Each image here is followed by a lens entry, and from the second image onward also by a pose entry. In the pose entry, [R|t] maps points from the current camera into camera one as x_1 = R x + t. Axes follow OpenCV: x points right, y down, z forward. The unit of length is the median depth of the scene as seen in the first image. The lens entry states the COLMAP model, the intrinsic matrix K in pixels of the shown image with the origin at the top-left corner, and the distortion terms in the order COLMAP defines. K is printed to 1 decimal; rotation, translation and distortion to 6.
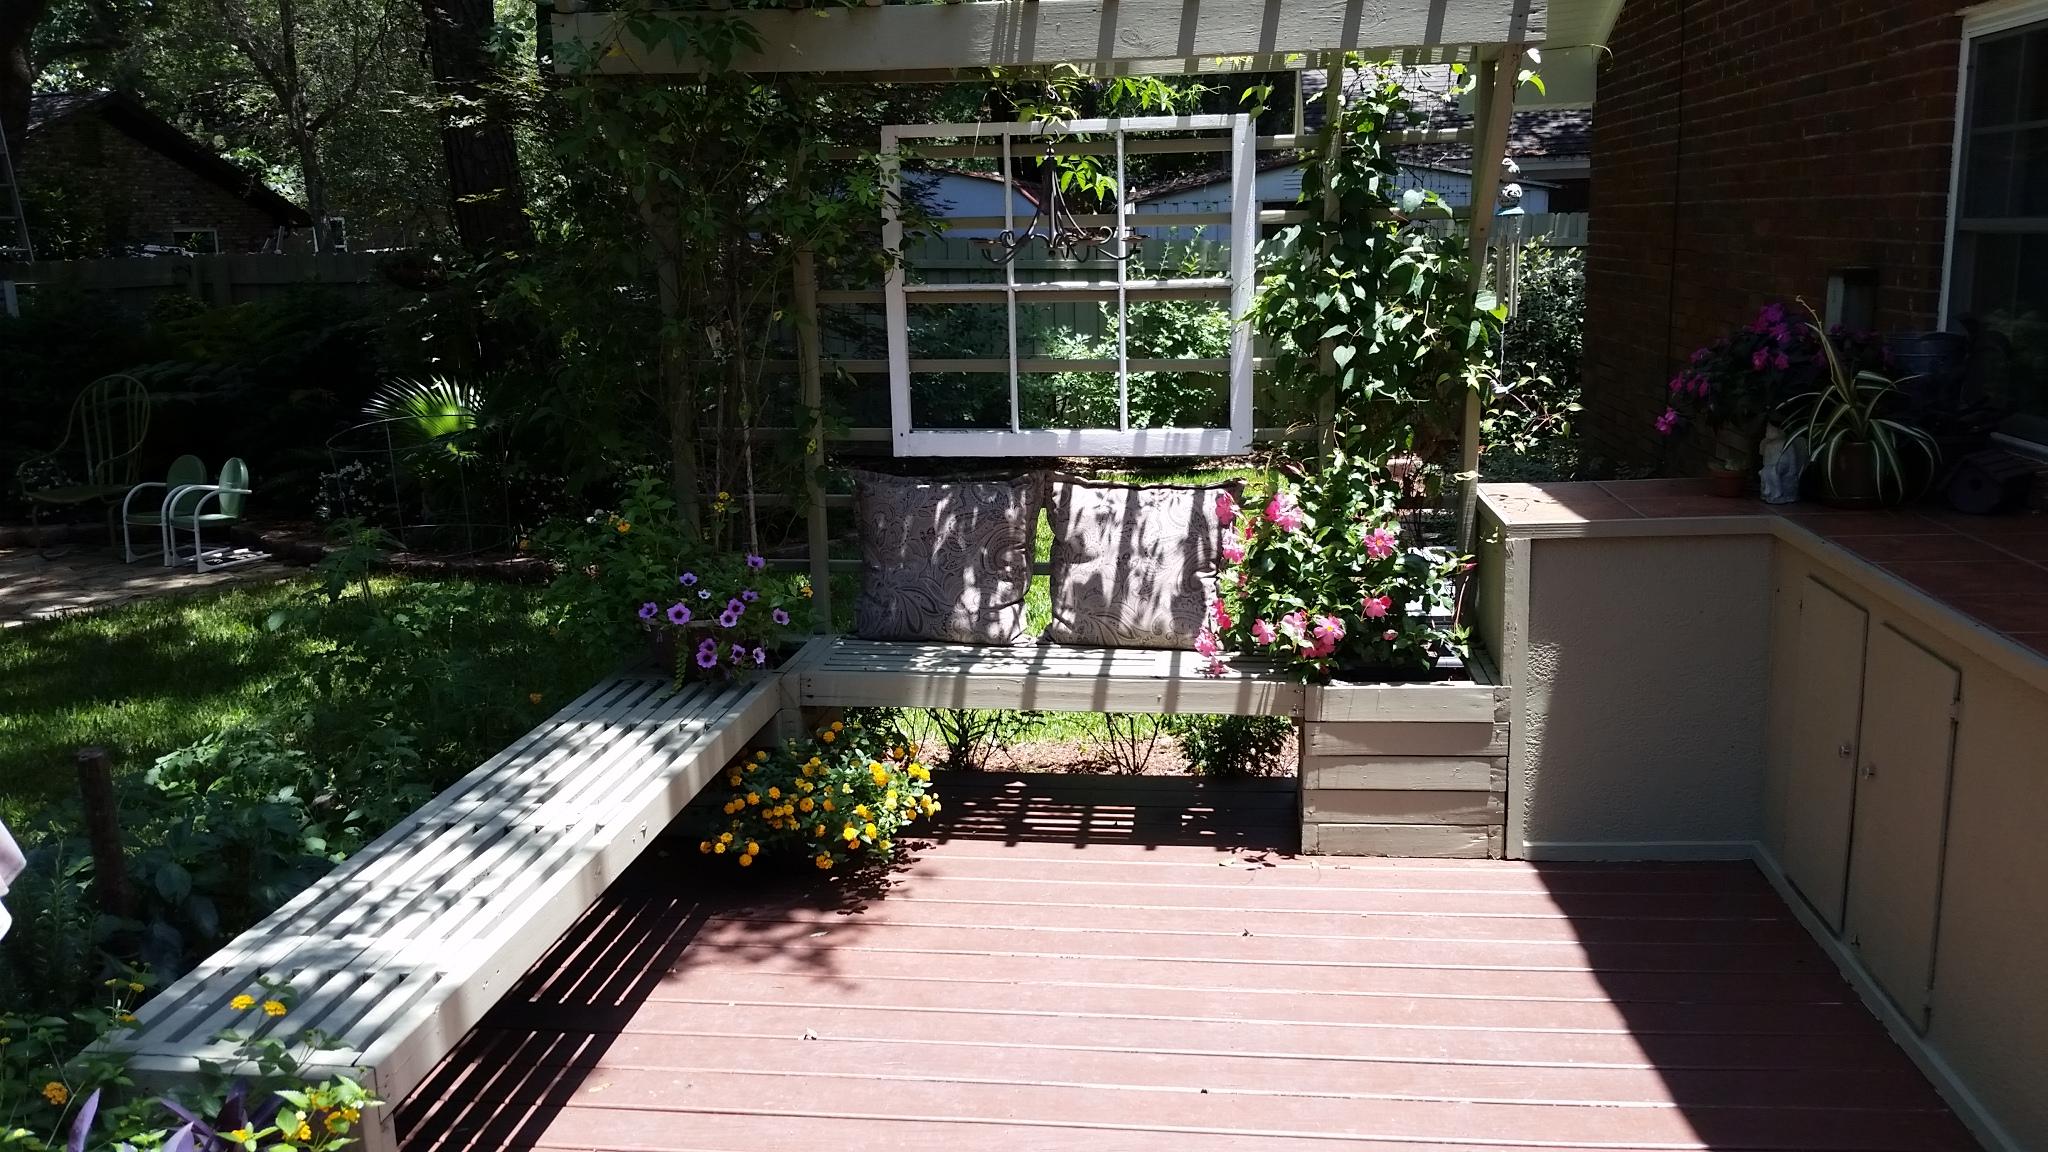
lens RADIAL K [[1701.8, 0, 1069.8], [0, 1701.8, 606.5], [0, 0, 1]] dist [0.123123, -0.351206]
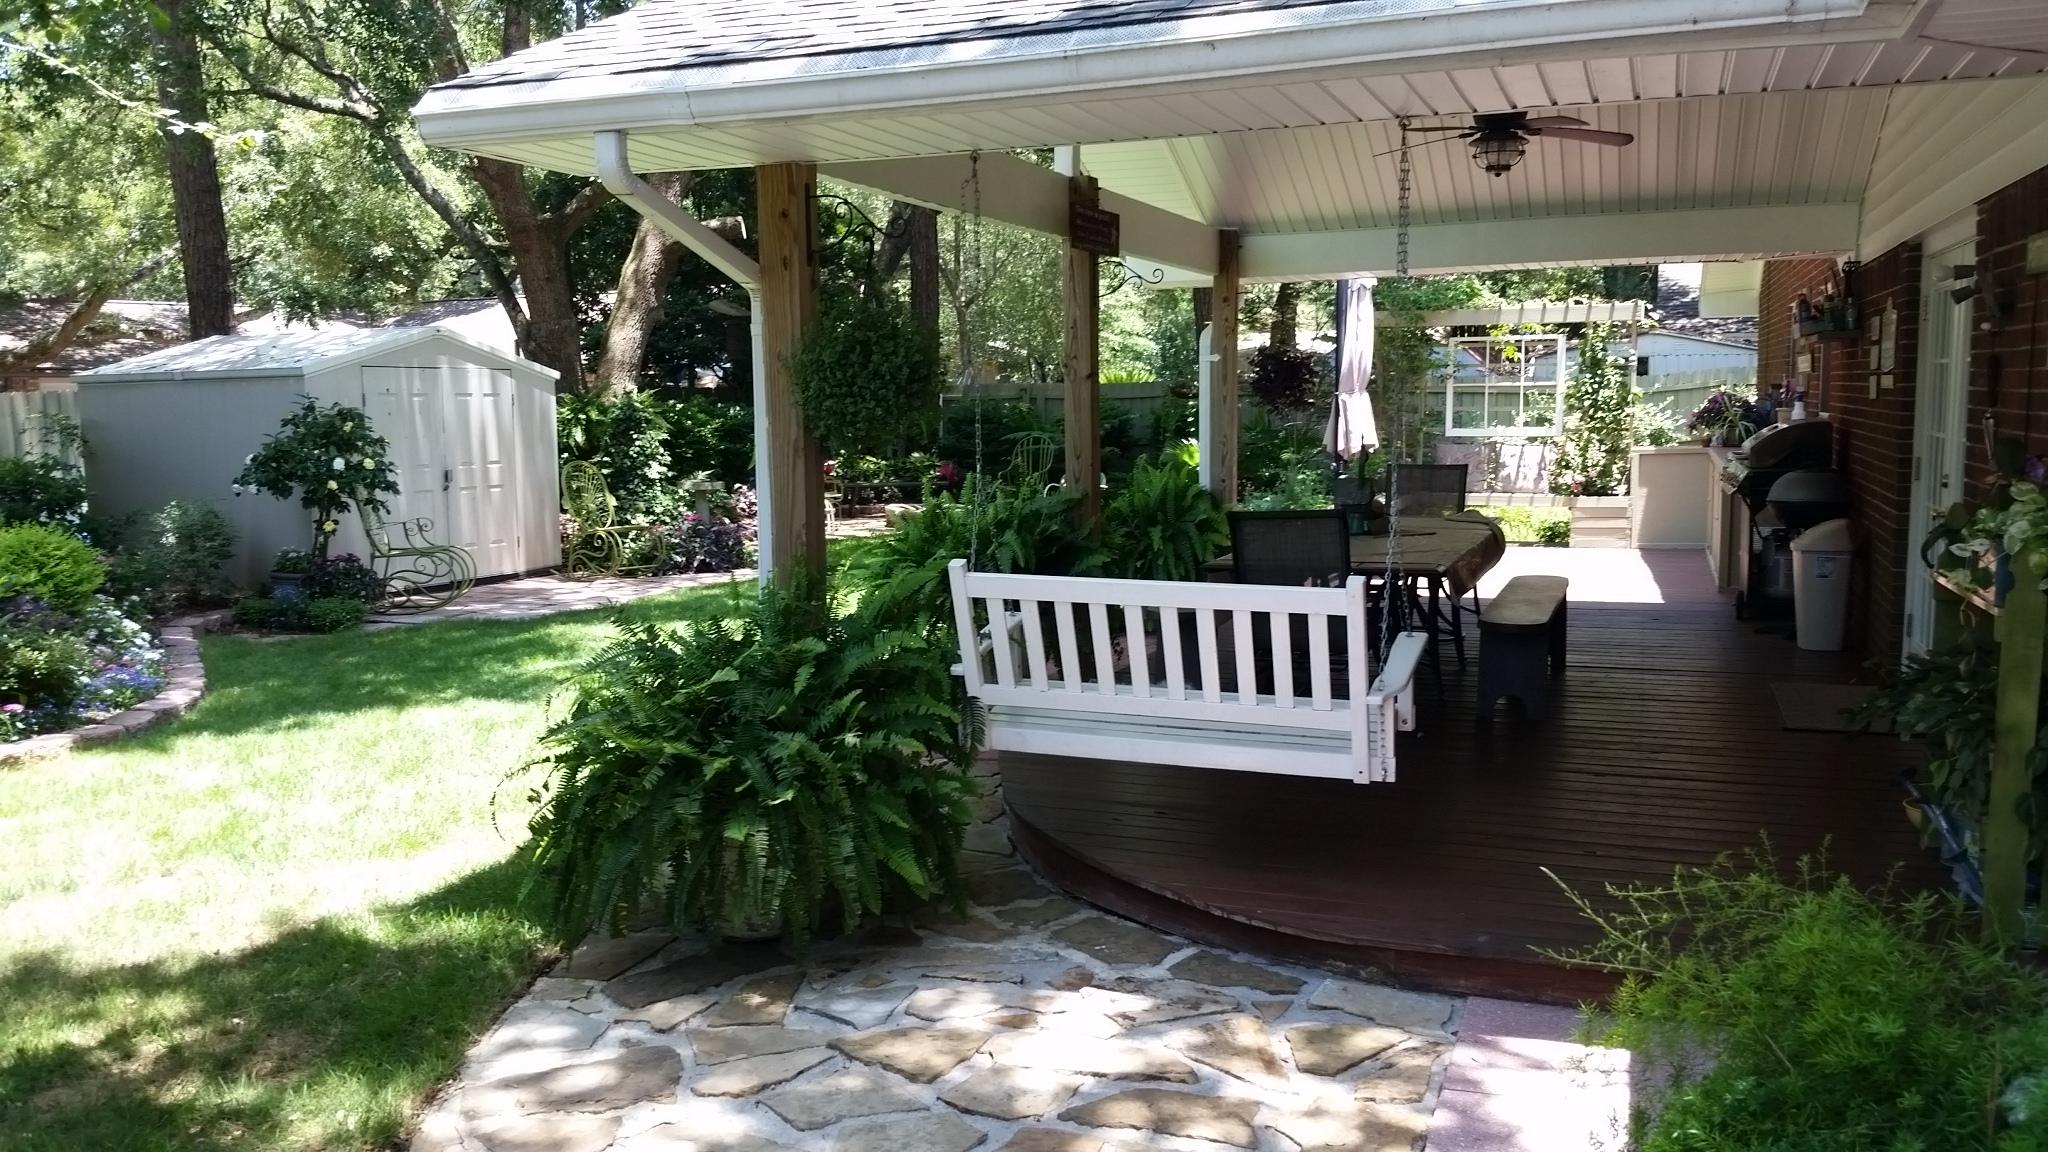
lens RADIAL K [[1727.8, 0, 1014.1], [0, 1727.8, 578.4], [0, 0, 1]] dist [0.177834, -0.448062]
pose [[0.967875, 0.044461, -0.247471, -0.066759], [-0.070955, 0.992536, -0.099189, 0.605298], [0.241213, 0.113562, 0.963805, -2.520410]]
